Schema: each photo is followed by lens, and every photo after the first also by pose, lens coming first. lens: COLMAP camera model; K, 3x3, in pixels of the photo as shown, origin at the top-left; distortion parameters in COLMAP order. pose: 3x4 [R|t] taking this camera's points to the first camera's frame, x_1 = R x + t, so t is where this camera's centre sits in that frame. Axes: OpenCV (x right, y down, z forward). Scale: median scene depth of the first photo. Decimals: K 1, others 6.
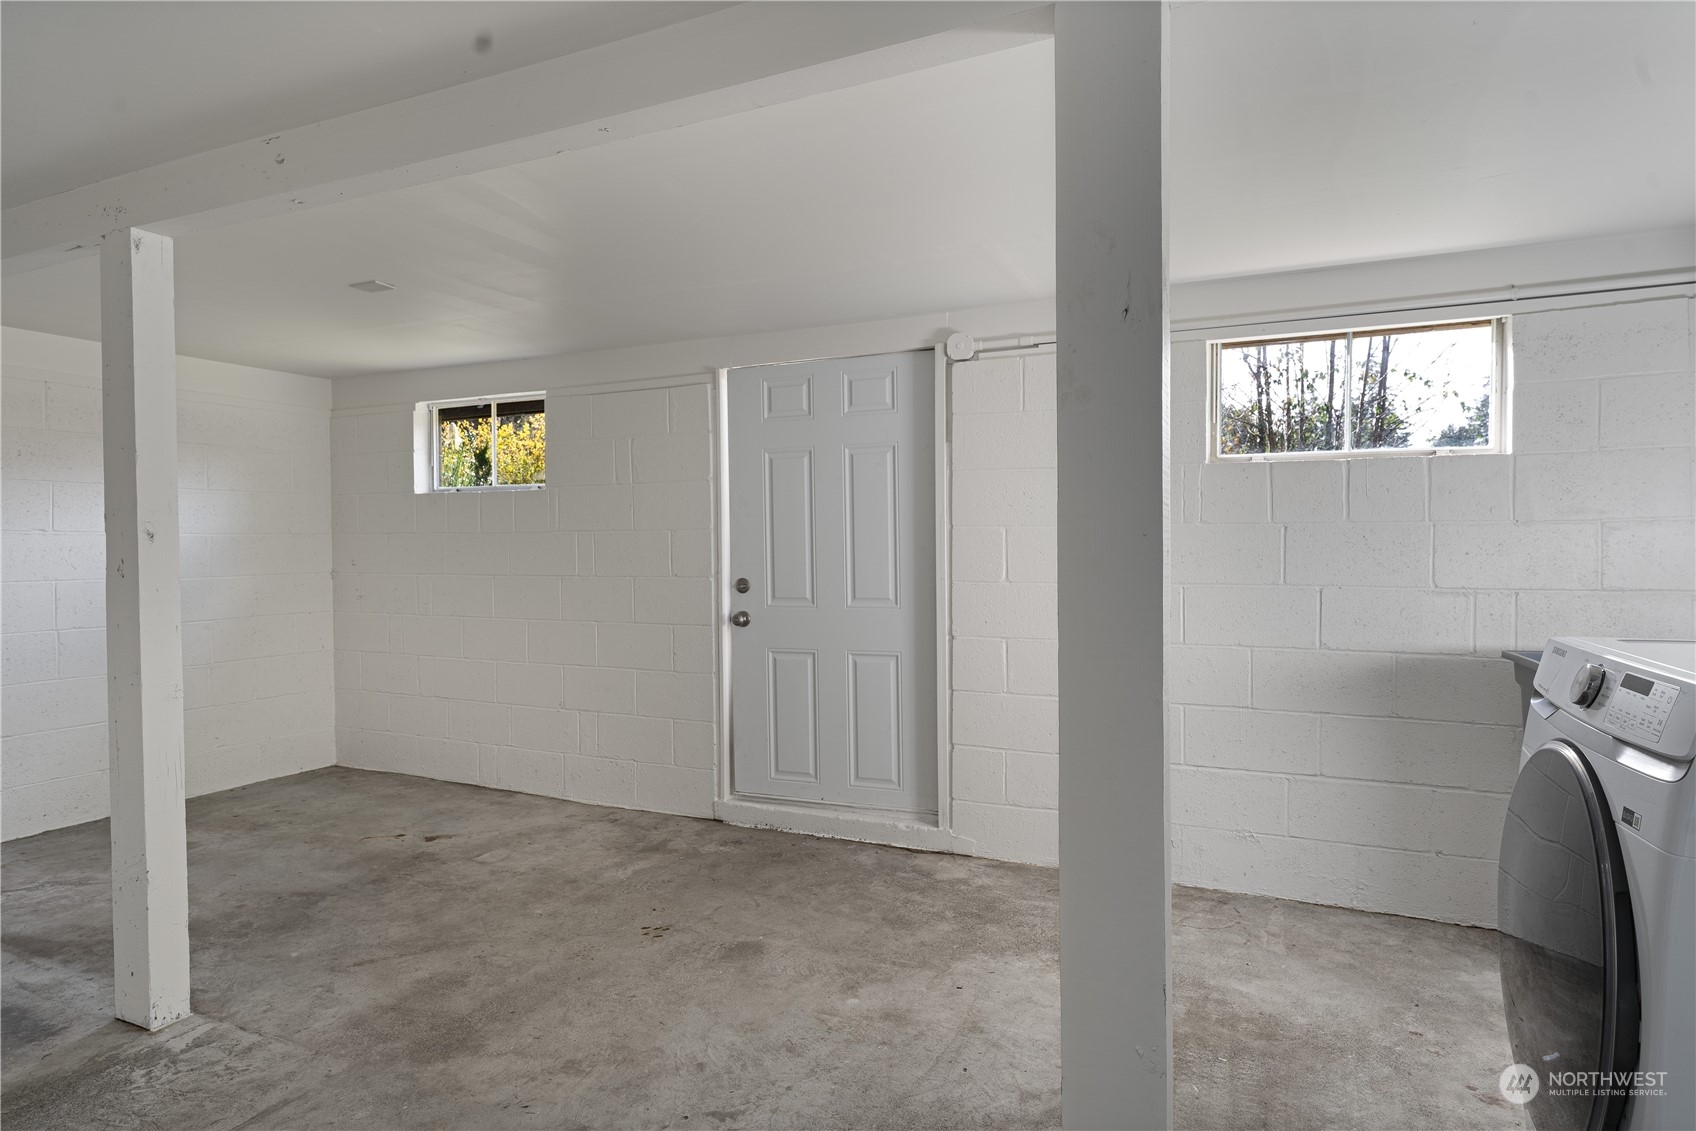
lens RADIAL K [[956.6, 0, 852.4], [0, 956.6, 563.0], [0, 0, 1]] dist [-0.000689, 0.001066]
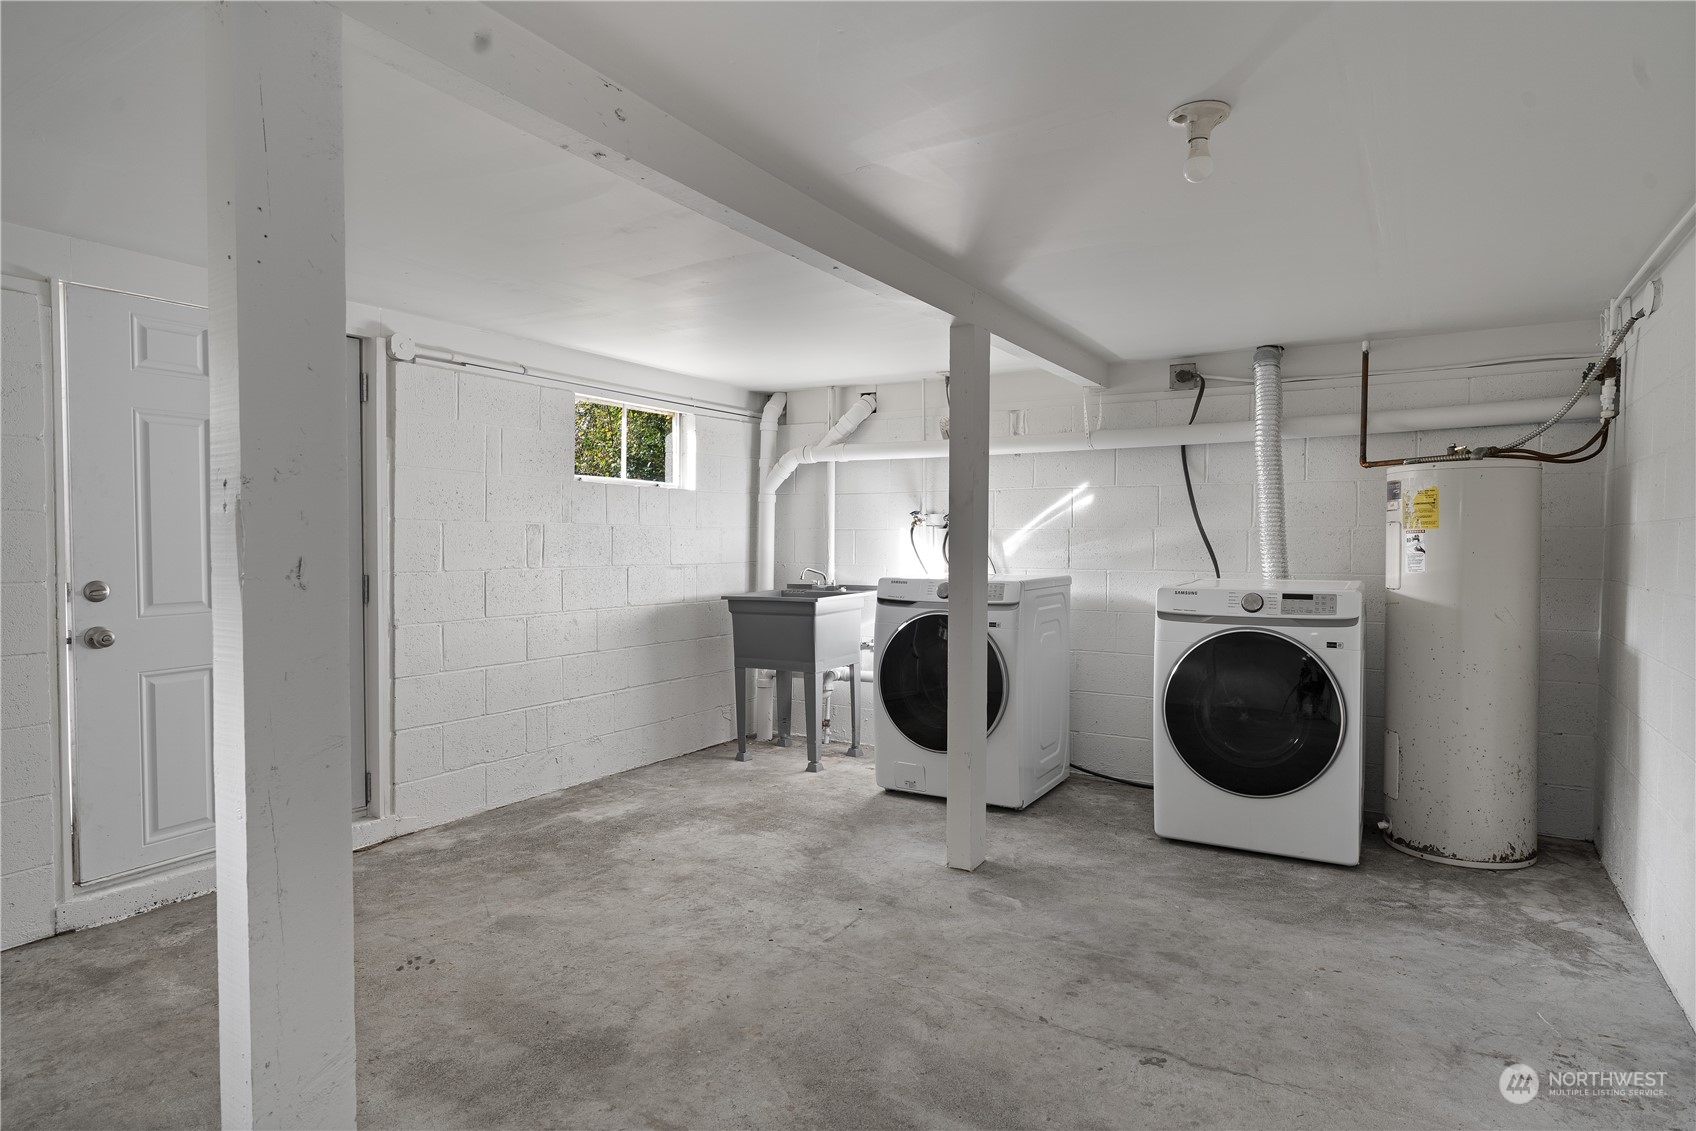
lens RADIAL K [[956.6, 0, 852.6], [0, 956.6, 563.6], [0, 0, 1]] dist [-0.000689, 0.001066]
pose [[0.099760, -0.019553, 0.994819, -0.971974], [0.016698, 0.999699, 0.017974, -0.001104], [-0.994871, 0.014819, 0.100056, 0.455353]]
